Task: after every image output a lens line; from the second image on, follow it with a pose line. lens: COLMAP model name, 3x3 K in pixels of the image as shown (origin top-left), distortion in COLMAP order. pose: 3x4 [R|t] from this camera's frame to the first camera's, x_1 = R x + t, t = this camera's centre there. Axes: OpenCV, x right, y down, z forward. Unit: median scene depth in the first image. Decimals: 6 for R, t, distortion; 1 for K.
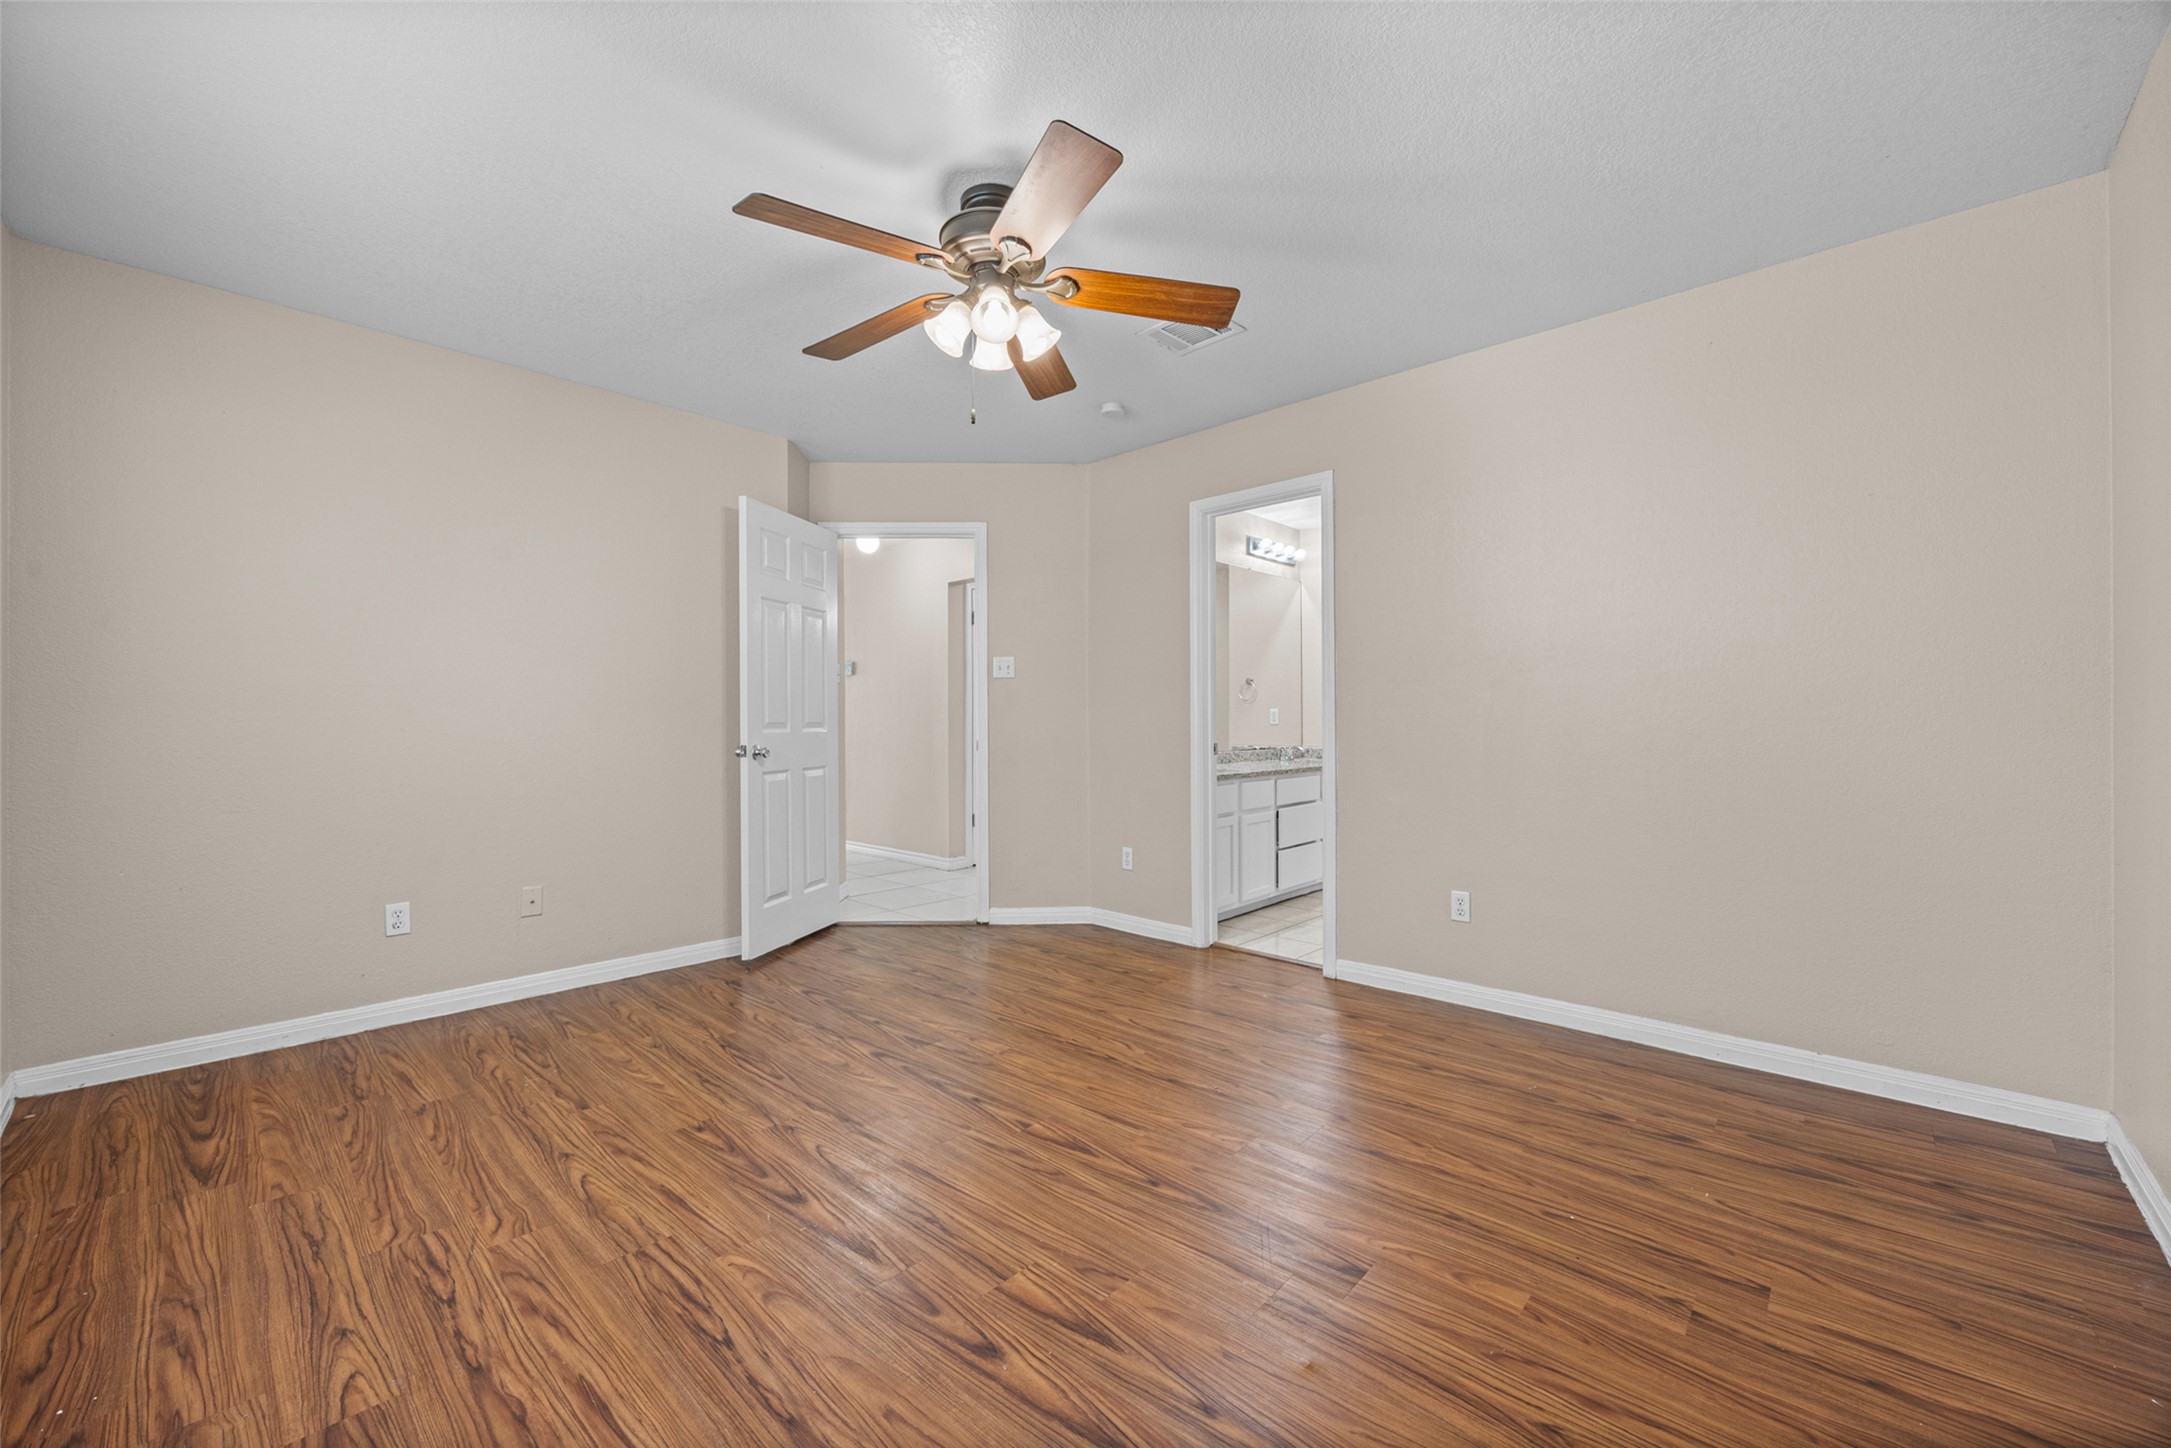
lens RADIAL K [[838.8, 0, 1088.9], [0, 838.8, 717.6], [0, 0, 1]] dist [0.000841, -0.000034]
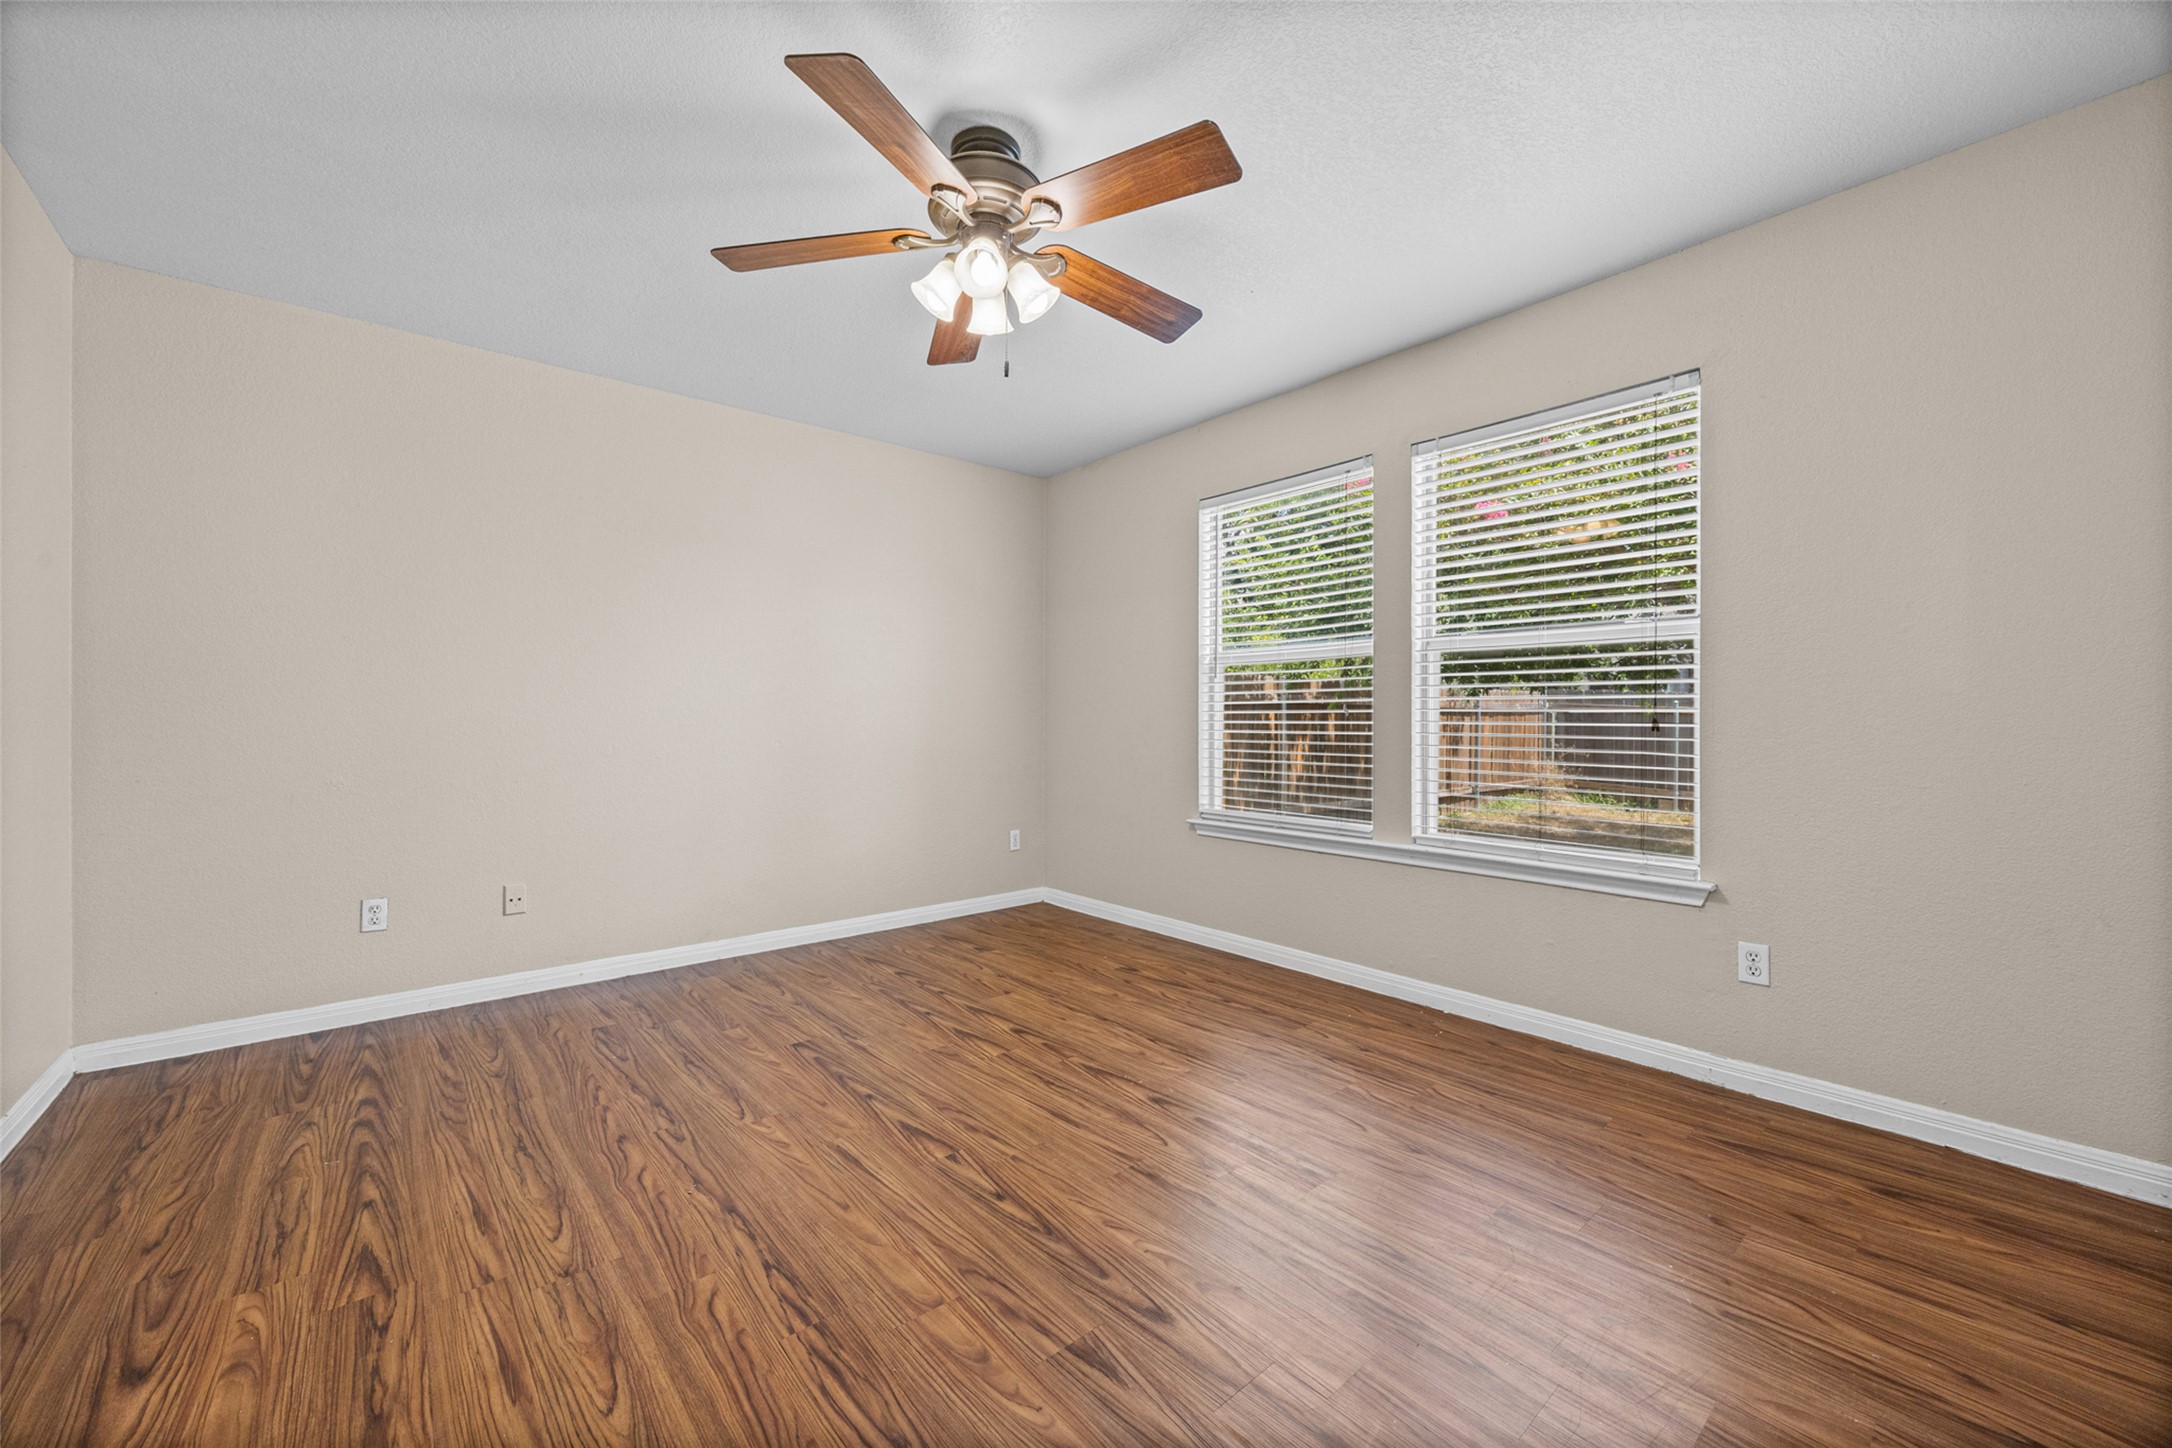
lens RADIAL K [[839.2, 0, 1090.0], [0, 839.2, 731.2], [0, 0, 1]] dist [0.000841, -0.000034]
pose [[-0.993897, 0.001308, 0.110302, -0.346422], [0.002148, 0.999970, 0.007503, 0.017523], [-0.110288, 0.007694, -0.993870, 2.005754]]
